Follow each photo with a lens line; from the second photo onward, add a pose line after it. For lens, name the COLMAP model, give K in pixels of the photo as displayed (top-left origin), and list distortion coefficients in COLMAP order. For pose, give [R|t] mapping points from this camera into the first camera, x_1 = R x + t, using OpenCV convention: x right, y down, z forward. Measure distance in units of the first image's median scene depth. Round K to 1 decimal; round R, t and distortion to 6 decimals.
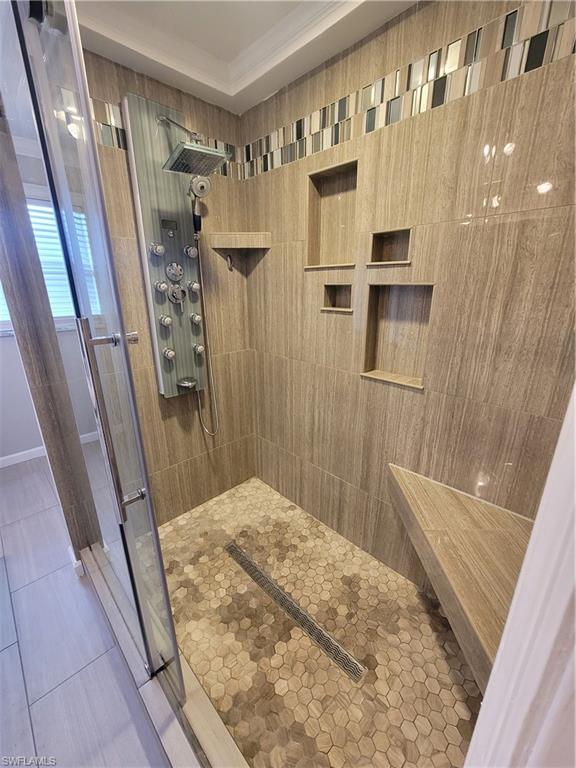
lens RADIAL K [[314.0, 0, 289.9], [0, 314.0, 385.2], [0, 0, 1]] dist [-0.007559, 0.001679]
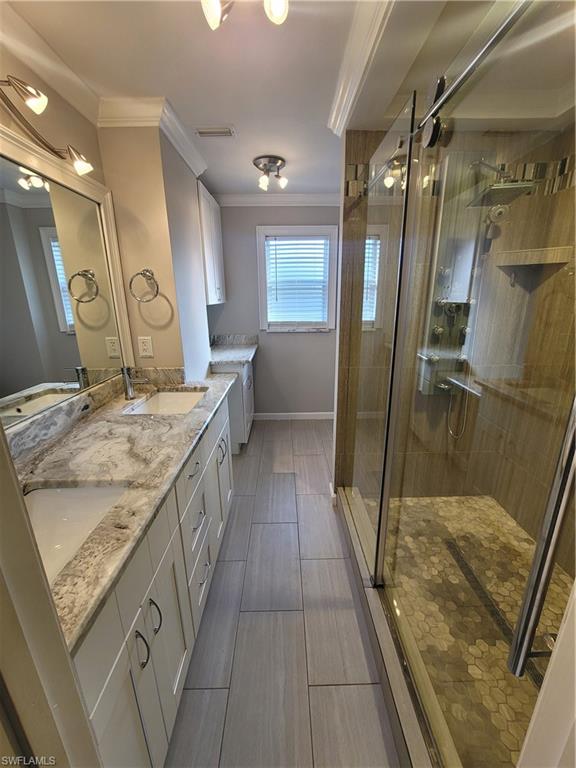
lens RADIAL K [[314.0, 0, 288.8], [0, 314.0, 390.0], [0, 0, 1]] dist [-0.007559, 0.001679]
pose [[0.722068, 0.190420, -0.665100, 0.028796], [-0.198346, 0.977996, 0.064668, 0.046784], [0.662780, 0.085225, 0.743949, -0.228057]]
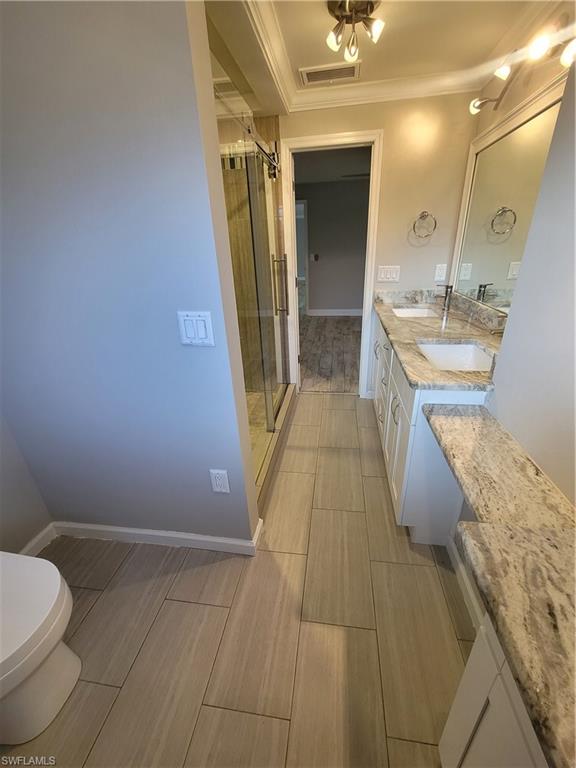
lens RADIAL K [[314.0, 0, 288.9], [0, 314.0, 383.1], [0, 0, 1]] dist [-0.007559, 0.001679]
pose [[-0.599782, -0.302409, 0.740817, -1.334330], [0.280119, 0.787891, 0.548416, -0.337628], [-0.749530, 0.536447, -0.387852, 1.045305]]
